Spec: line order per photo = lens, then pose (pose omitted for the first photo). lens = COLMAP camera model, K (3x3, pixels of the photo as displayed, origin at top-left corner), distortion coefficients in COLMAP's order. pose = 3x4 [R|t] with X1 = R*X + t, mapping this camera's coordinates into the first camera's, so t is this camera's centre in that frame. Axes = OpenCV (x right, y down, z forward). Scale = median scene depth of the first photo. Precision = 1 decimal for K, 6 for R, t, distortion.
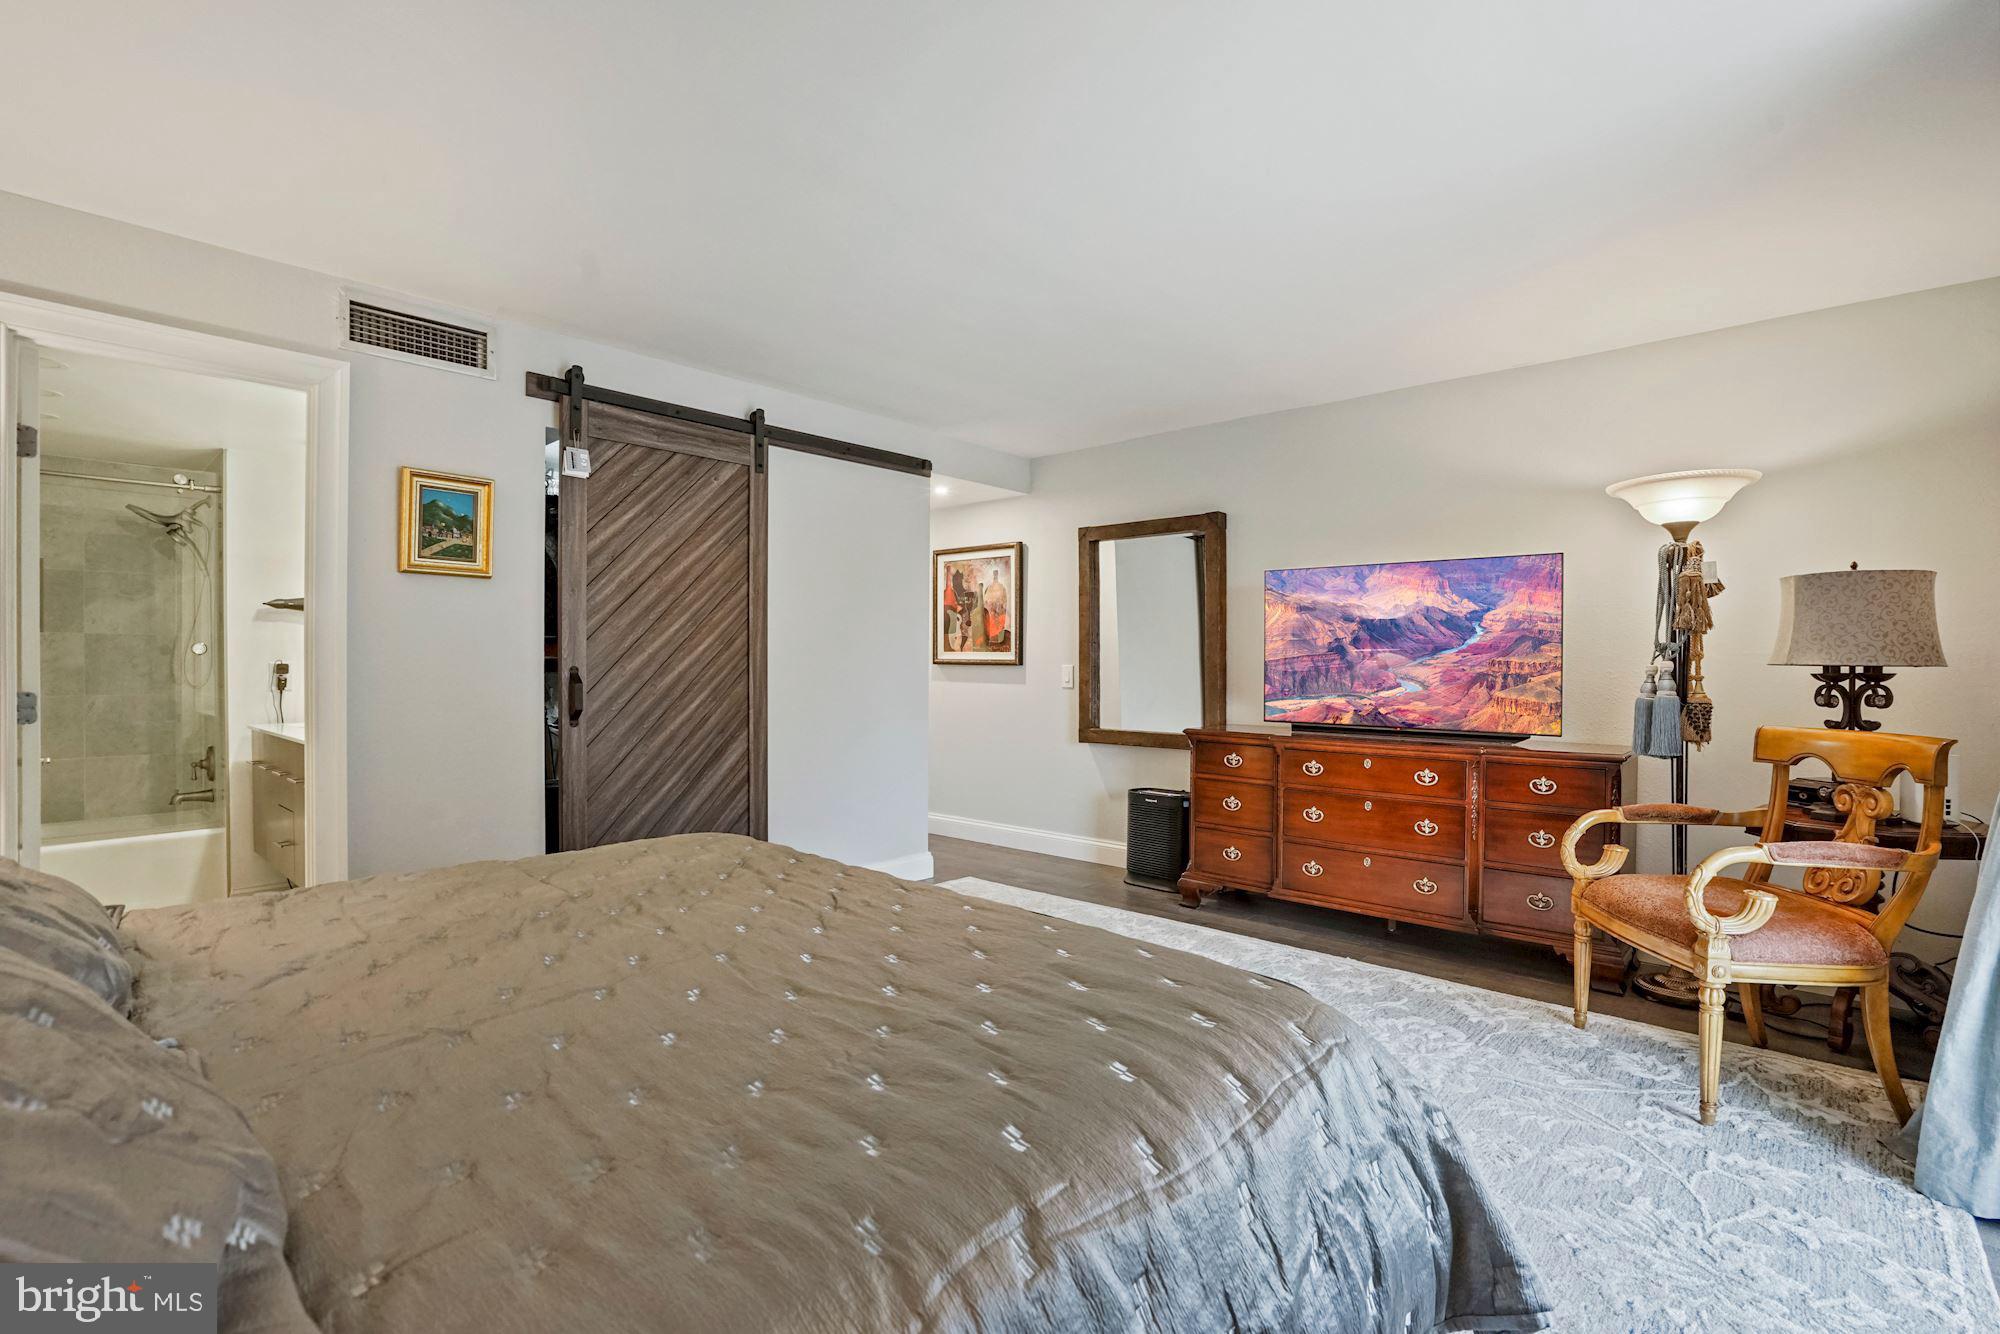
lens RADIAL K [[923.5, 0, 994.2], [0, 923.5, 678.2], [0, 0, 1]] dist [-0.049975, 0.022129]
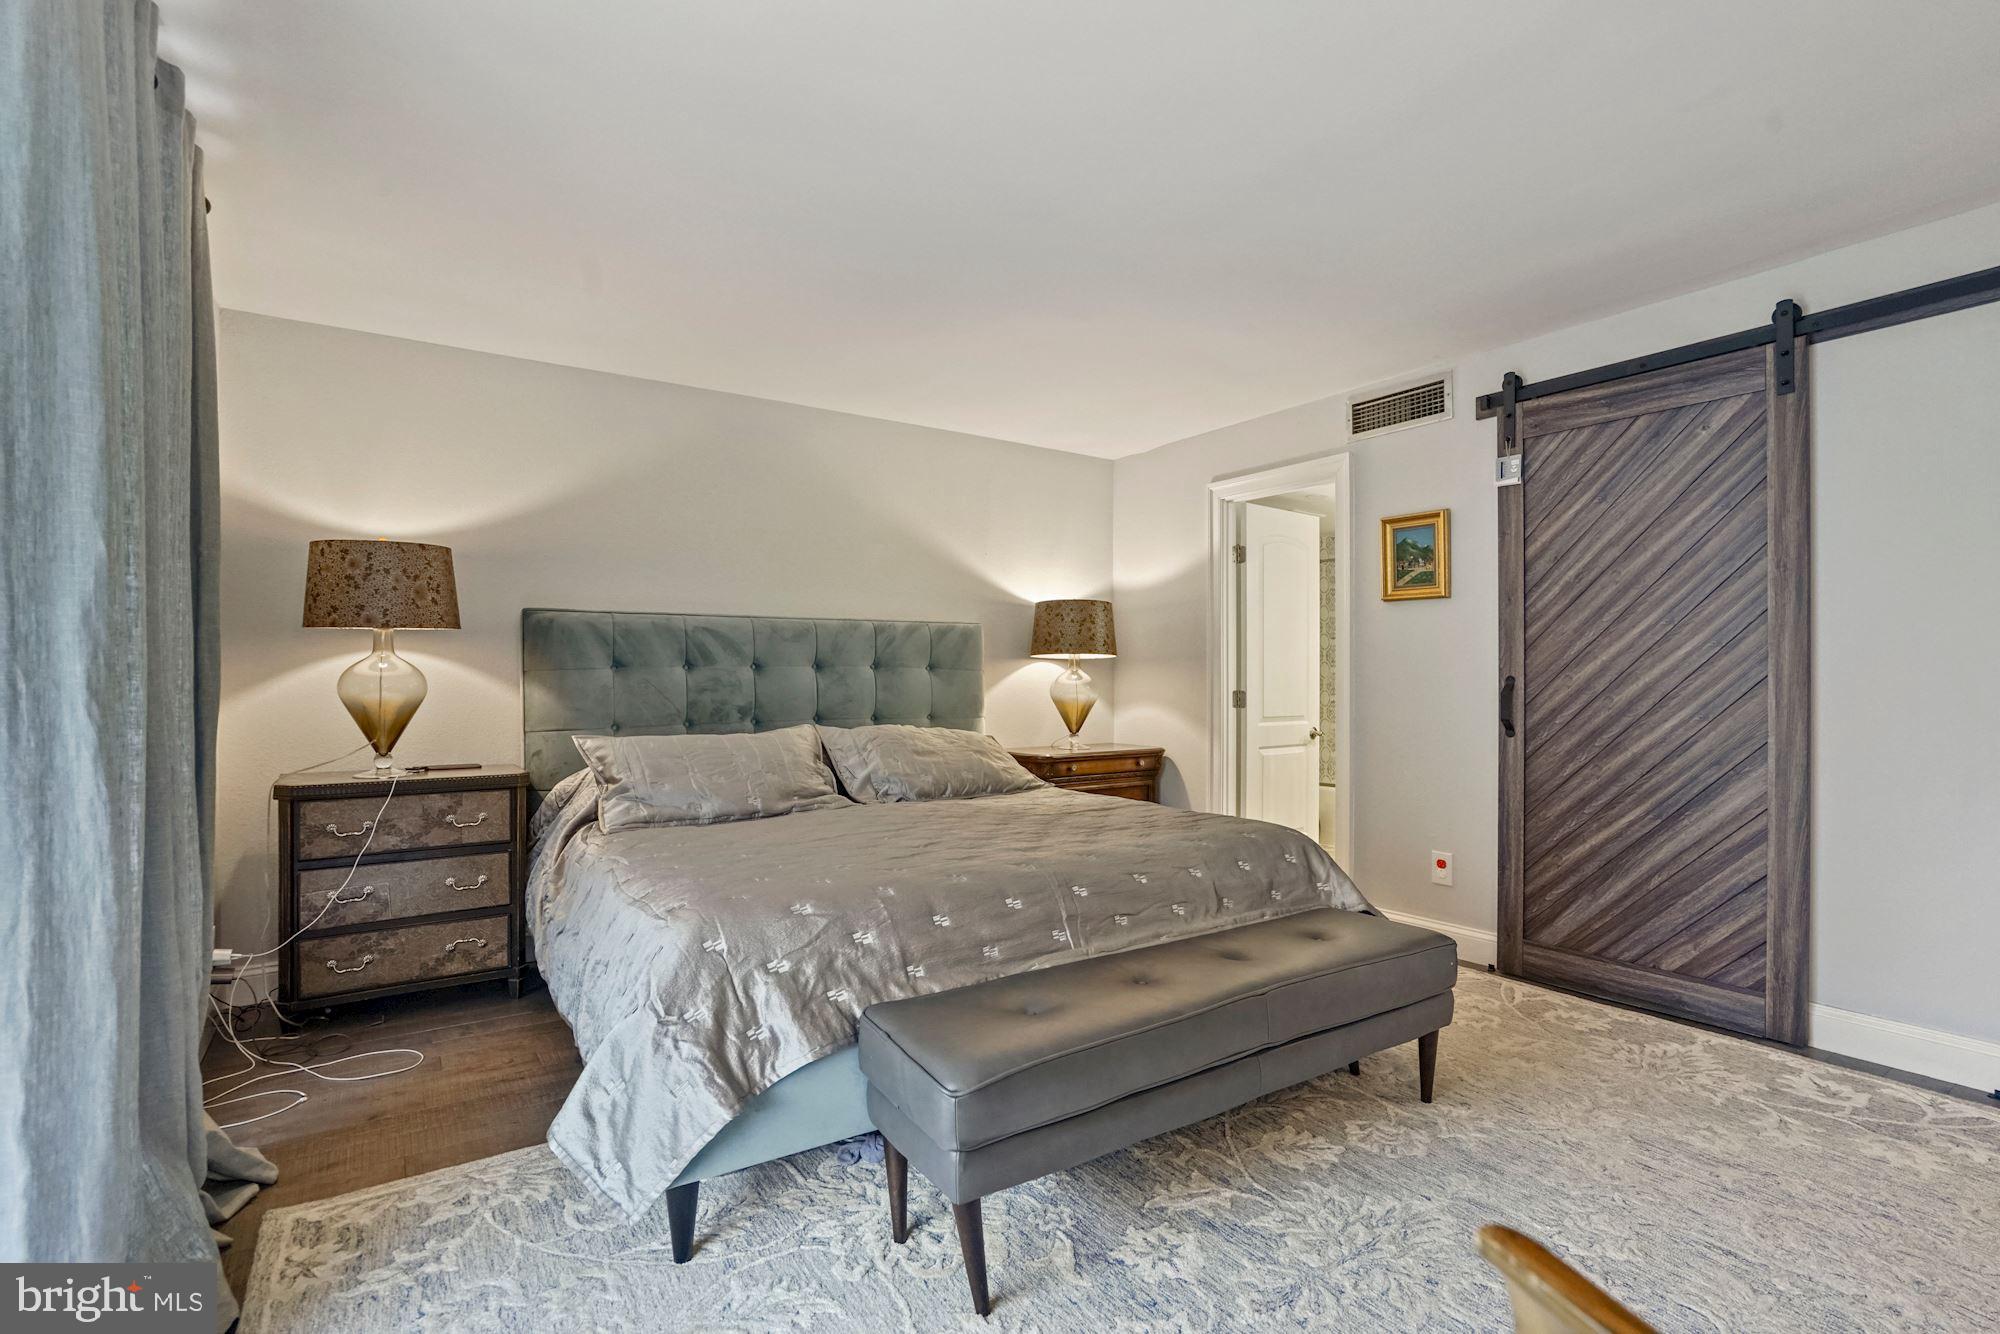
lens RADIAL K [[923.5, 0, 994.2], [0, 923.5, 678.2], [0, 0, 1]] dist [-0.049975, 0.022129]
pose [[-0.234262, 0.005598, -0.972157, 0.608596], [-0.004157, 0.999969, 0.006759, -0.014363], [0.972165, 0.005625, -0.234231, 0.659975]]
